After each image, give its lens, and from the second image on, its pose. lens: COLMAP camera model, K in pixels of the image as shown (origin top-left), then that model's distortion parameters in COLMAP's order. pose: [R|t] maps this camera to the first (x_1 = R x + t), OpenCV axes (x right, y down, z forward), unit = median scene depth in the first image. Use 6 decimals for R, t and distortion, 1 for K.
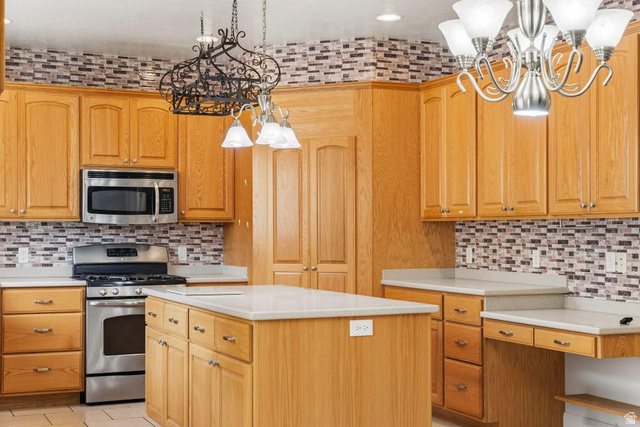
lens RADIAL K [[921.5, 0, 312.9], [0, 921.5, 226.4], [0, 0, 1]] dist [0.047890, 0.000000]
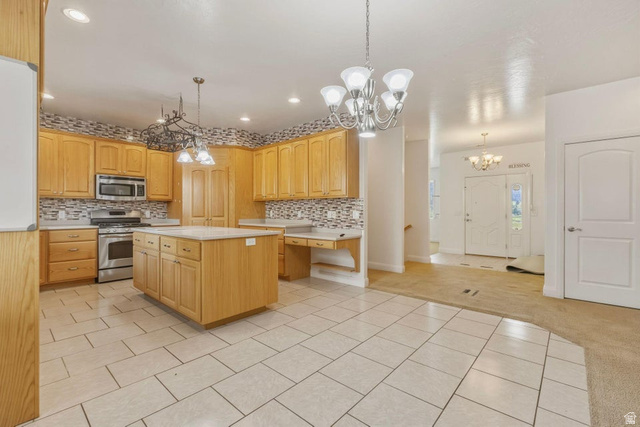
lens RADIAL K [[286.3, 0, 313.5], [0, 286.3, 211.2], [0, 0, 1]] dist [-0.000421, 0.001194]
pose [[0.914685, 0.001290, 0.404165, -0.055277], [-0.003556, 0.999982, 0.004857, 0.019302], [-0.404151, -0.005880, 0.914673, 0.182701]]
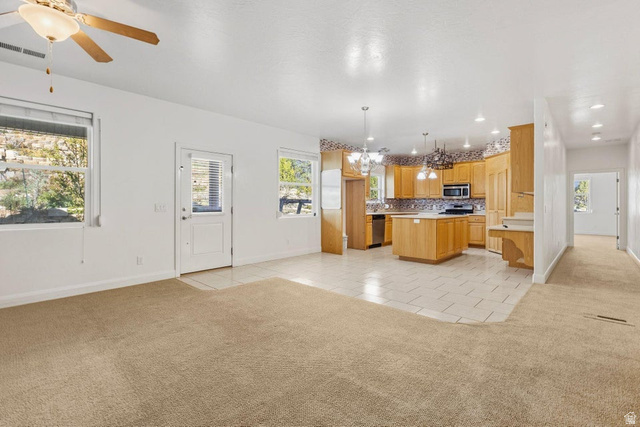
lens RADIAL K [[294.5, 0, 324.7], [0, 294.5, 204.6], [0, 0, 1]] dist [-0.001620, -0.000084]
pose [[0.414375, 0.002303, -0.910103, 0.673117], [-0.000836, 0.999997, 0.002150, 0.019884], [0.910106, -0.000130, 0.414376, 0.039816]]
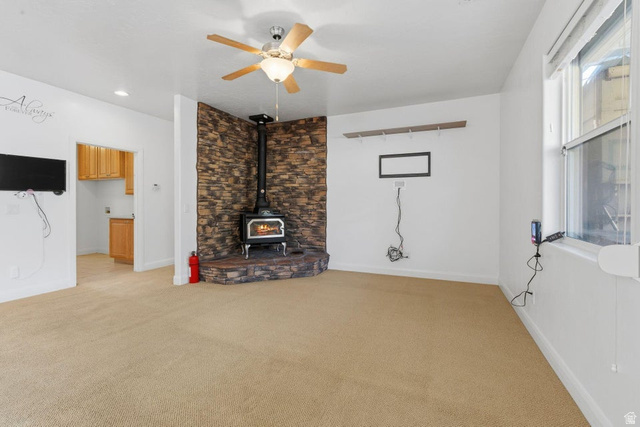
lens RADIAL K [[286.3, 0, 320.1], [0, 286.3, 203.0], [0, 0, 1]] dist [-0.000421, 0.001194]
pose [[-0.685602, 0.000295, 0.727977, 0.007611], [-0.003014, 0.999990, -0.003244, 0.018544], [-0.727970, -0.004418, -0.685594, 0.128466]]
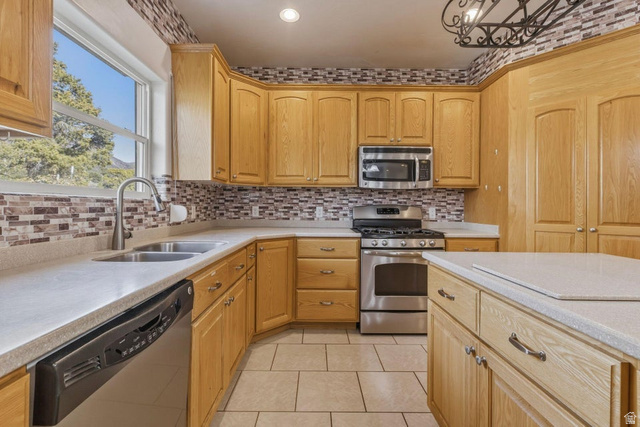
lens RADIAL K [[286.3, 0, 318.2], [0, 286.3, 205.8], [0, 0, 1]] dist [-0.000421, 0.001194]
pose [[0.918223, 0.005689, -0.396023, -0.142336], [-0.004854, 0.999983, 0.003109, 0.020698], [0.396034, -0.000932, 0.918235, 0.608621]]
